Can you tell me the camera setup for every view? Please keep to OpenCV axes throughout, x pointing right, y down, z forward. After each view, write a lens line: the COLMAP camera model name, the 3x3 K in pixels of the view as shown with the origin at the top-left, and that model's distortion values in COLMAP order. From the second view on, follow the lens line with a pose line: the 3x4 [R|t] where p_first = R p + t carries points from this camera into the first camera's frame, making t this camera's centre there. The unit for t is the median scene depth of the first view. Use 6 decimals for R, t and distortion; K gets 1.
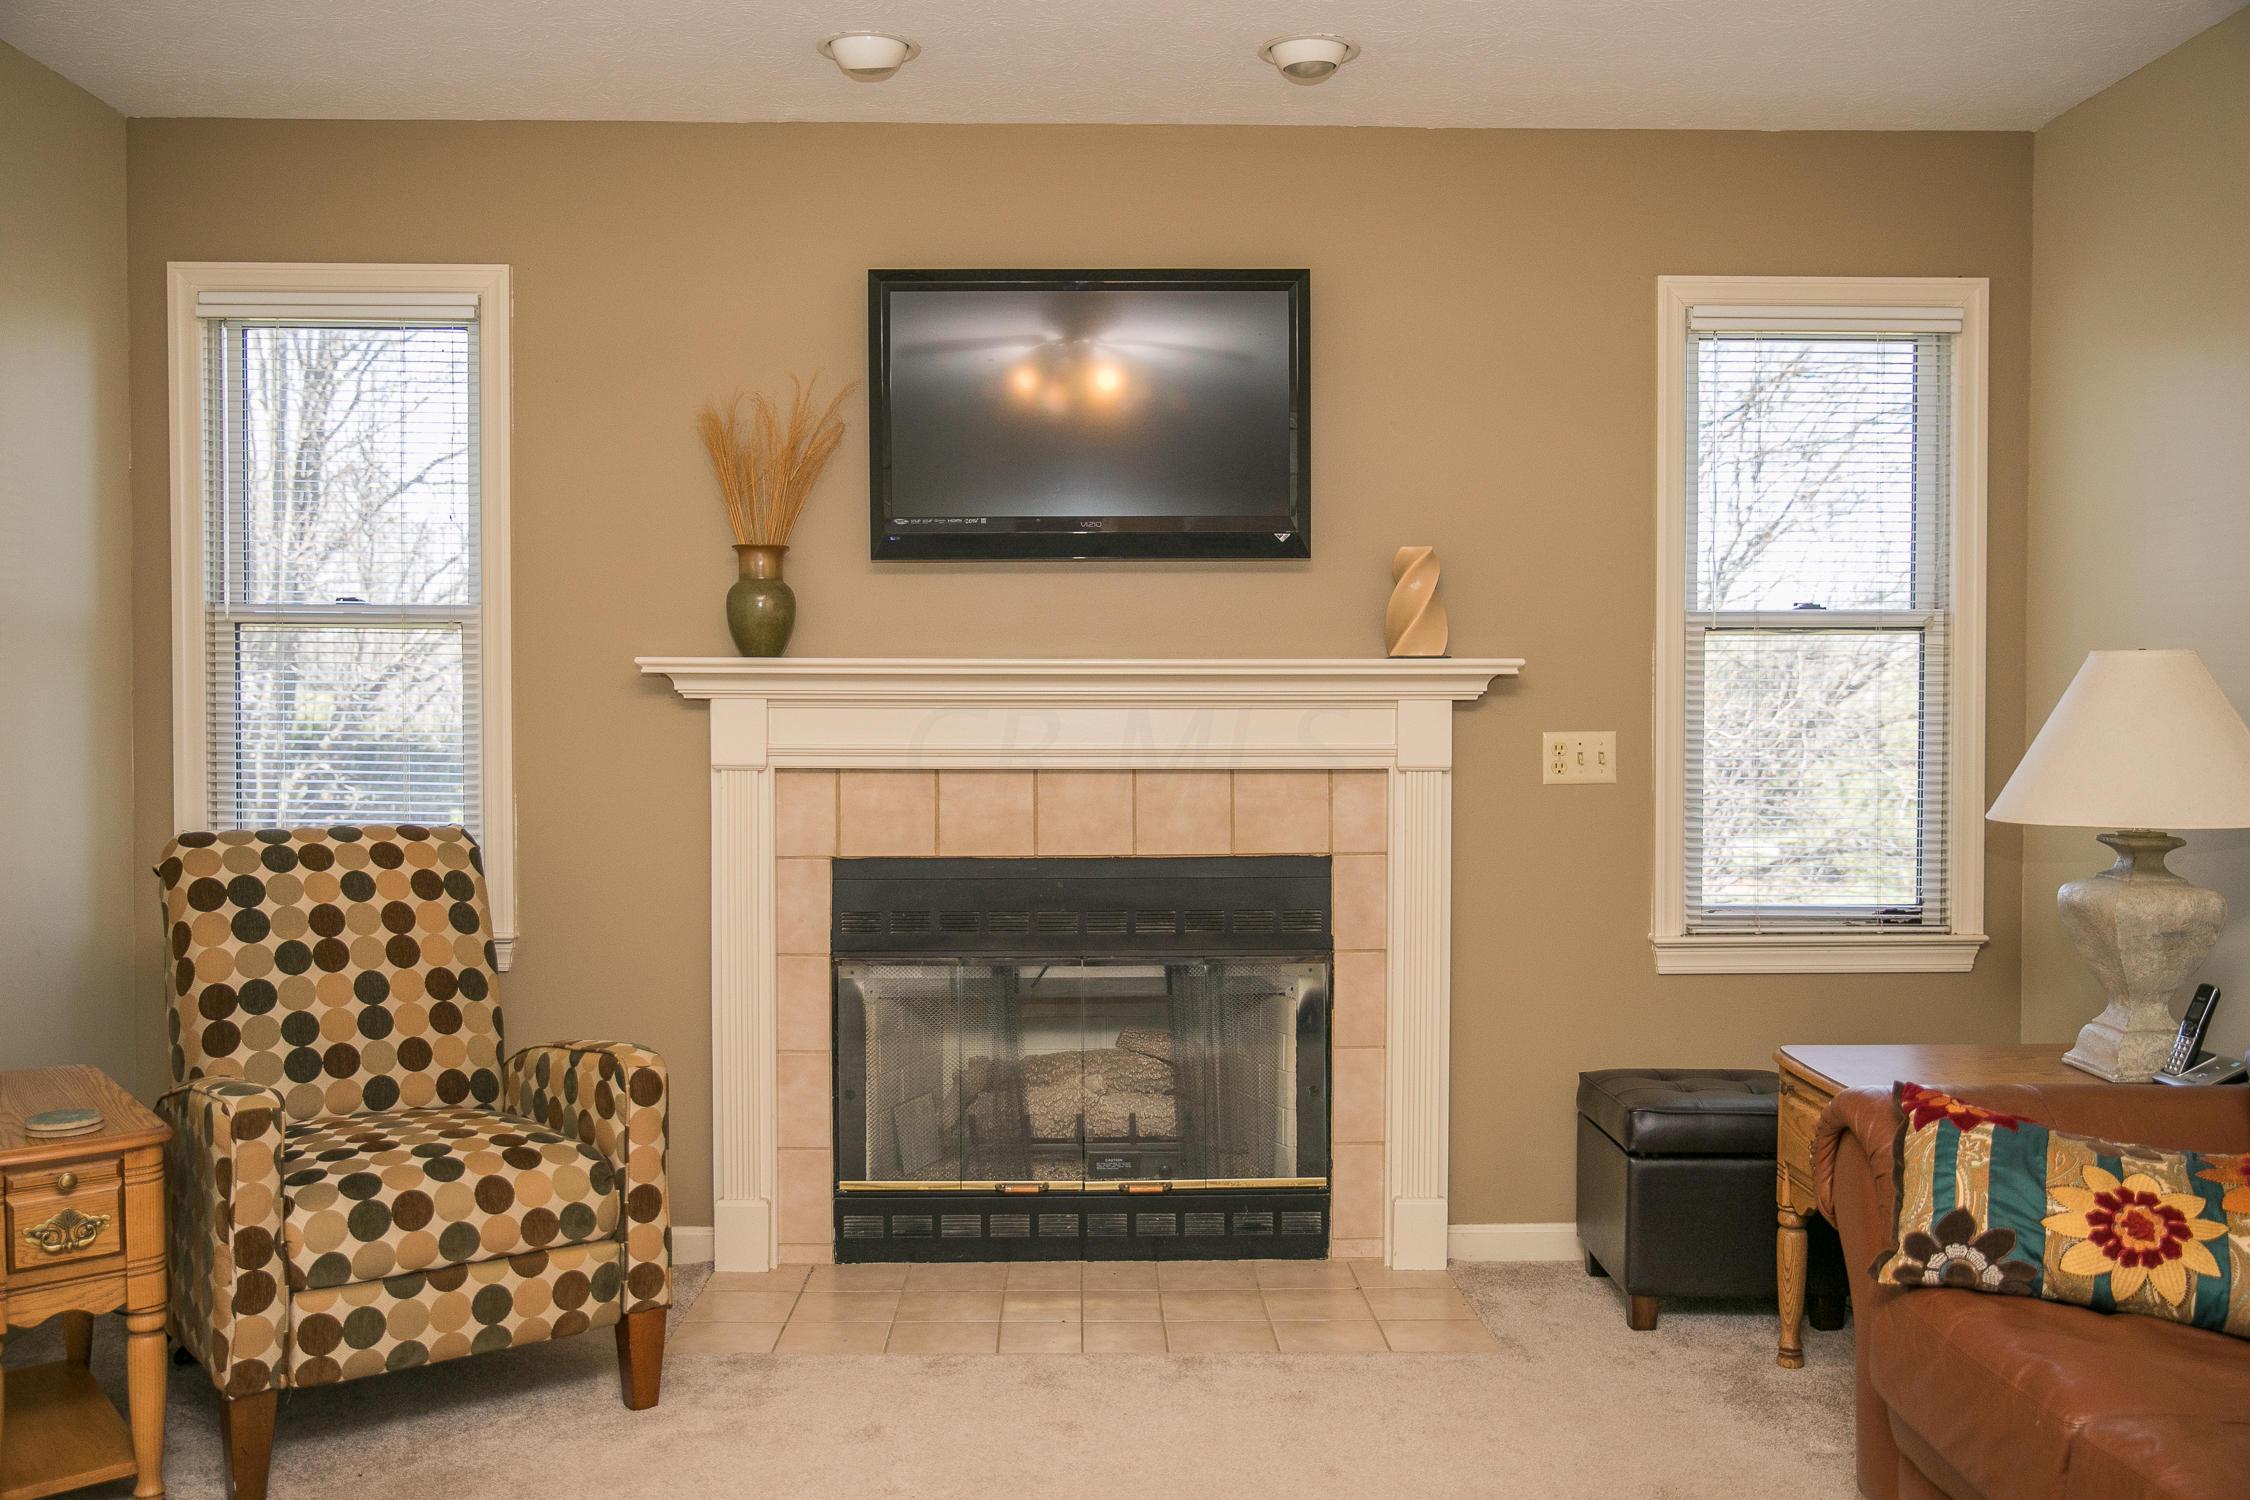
lens RADIAL K [[1978.9, 0, 1128.0], [0, 1978.9, 752.1], [0, 0, 1]] dist [-0.045164, 0.051125]
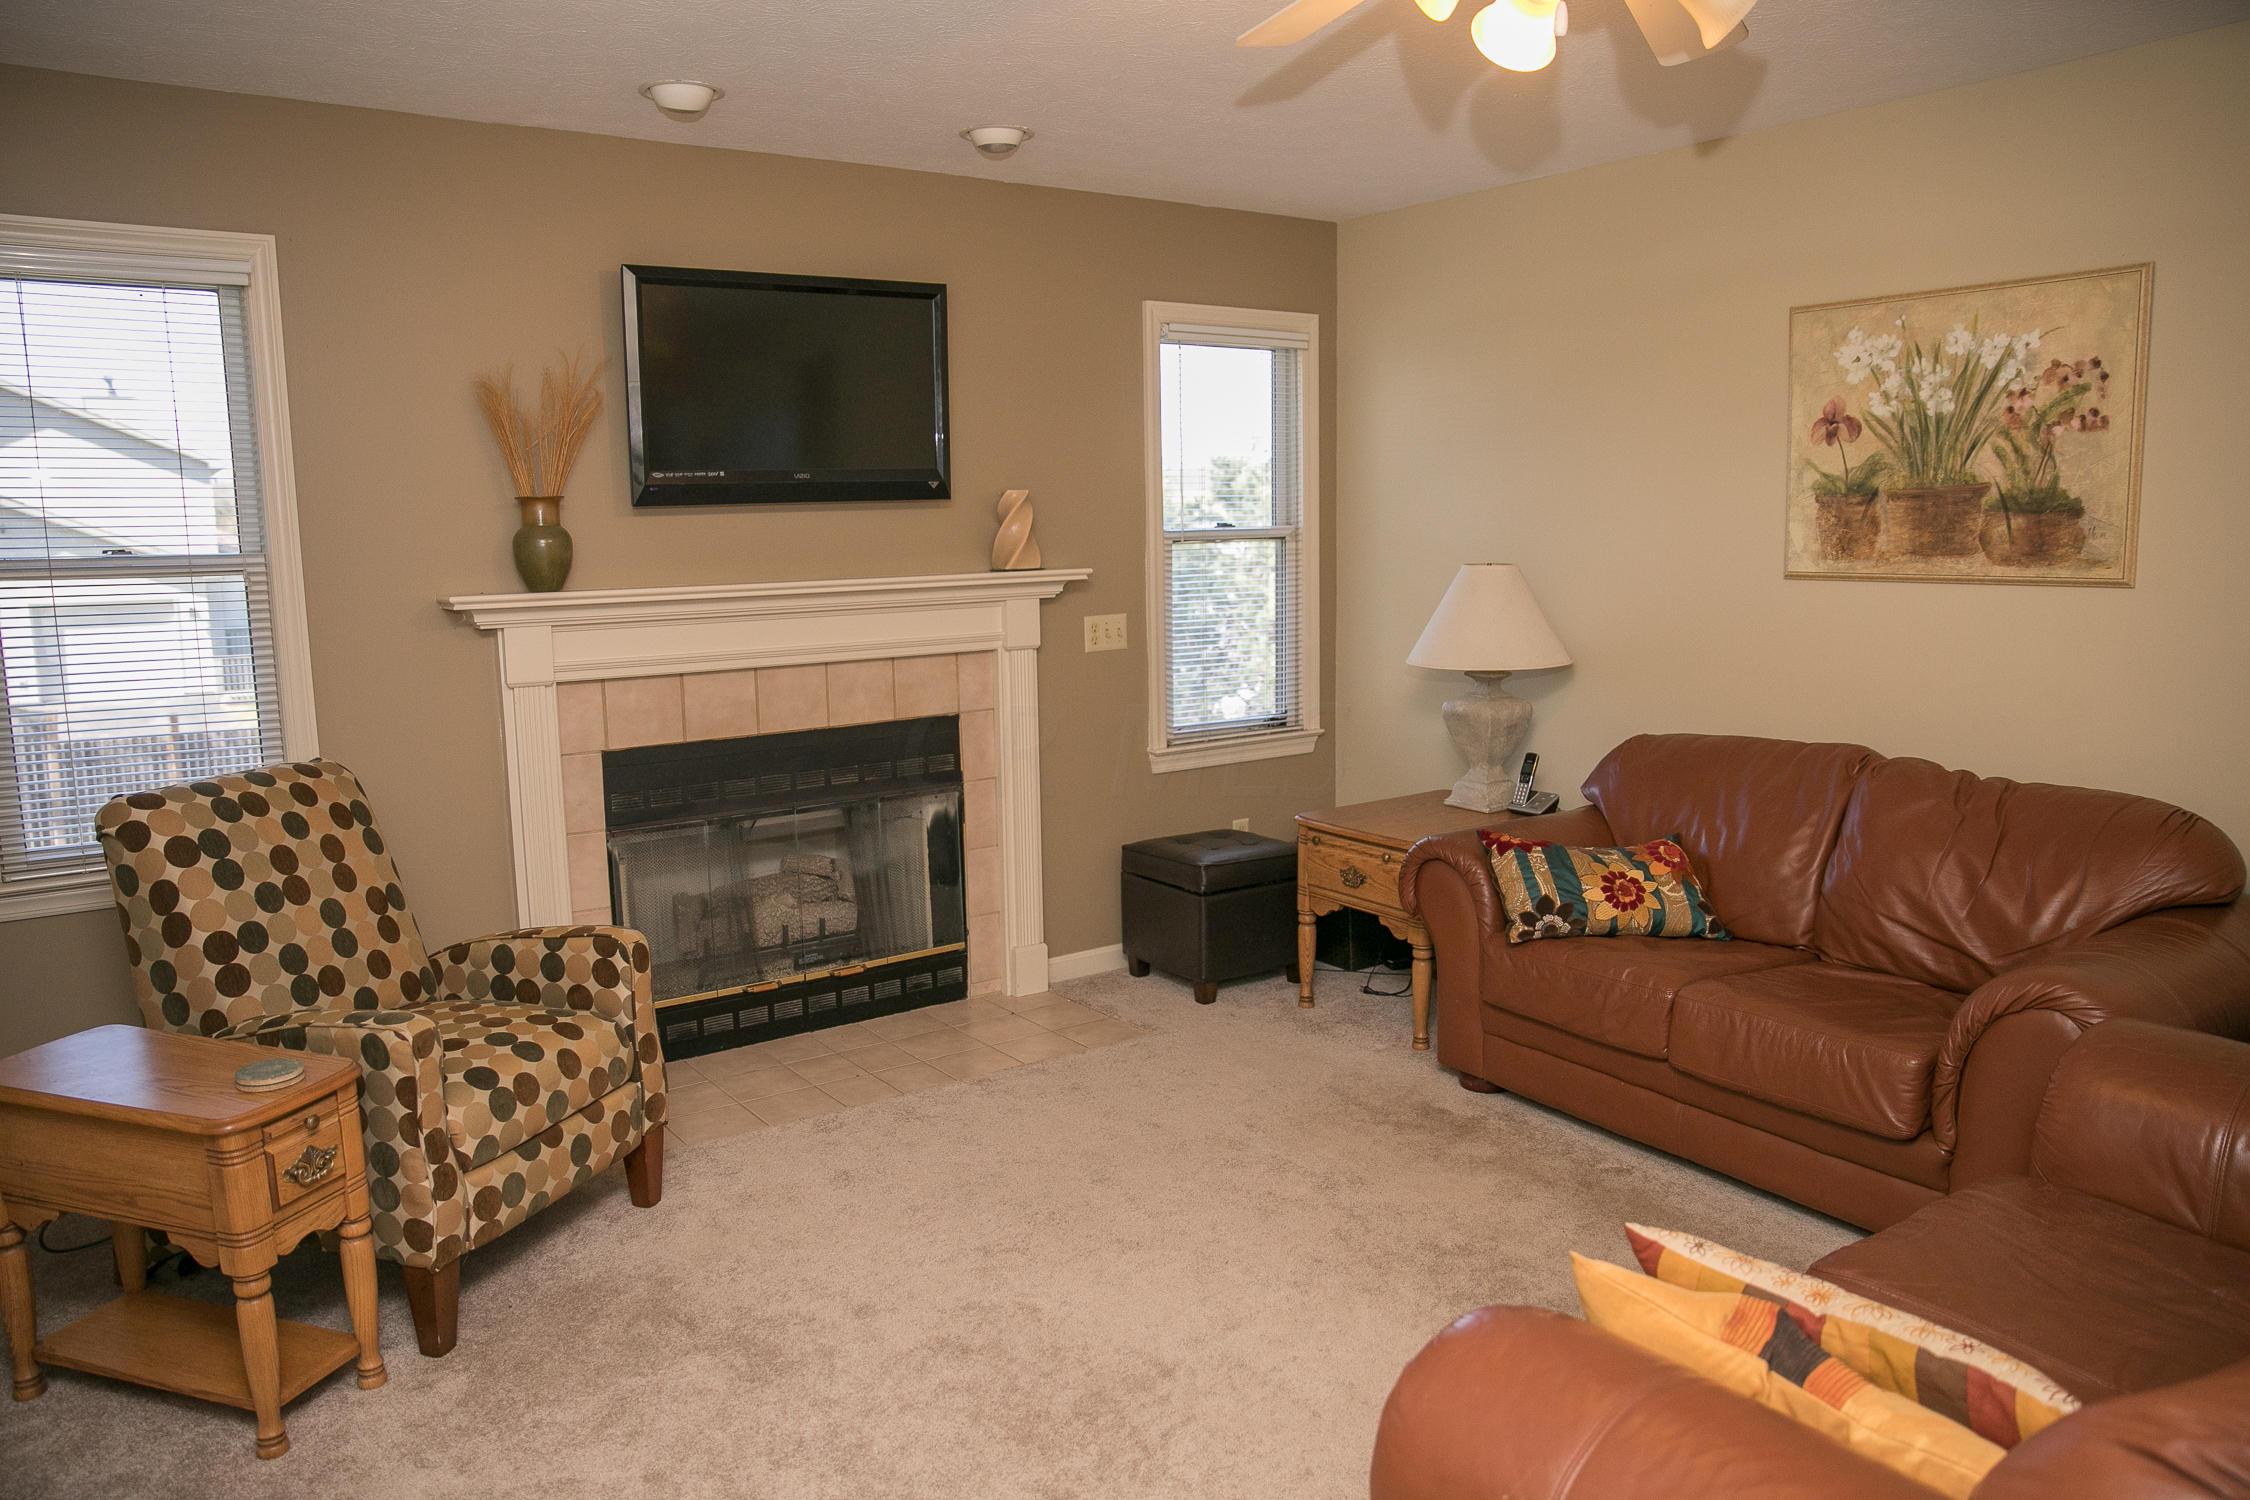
lens RADIAL K [[1590.1, 0, 1126.3], [0, 1590.1, 749.1], [0, 0, 1]] dist [-0.106127, 0.086030]
pose [[0.824674, -0.098421, 0.556980, -0.435213], [0.032921, 0.991427, 0.126445, -0.062050], [-0.564649, -0.085940, 0.820844, 0.019120]]
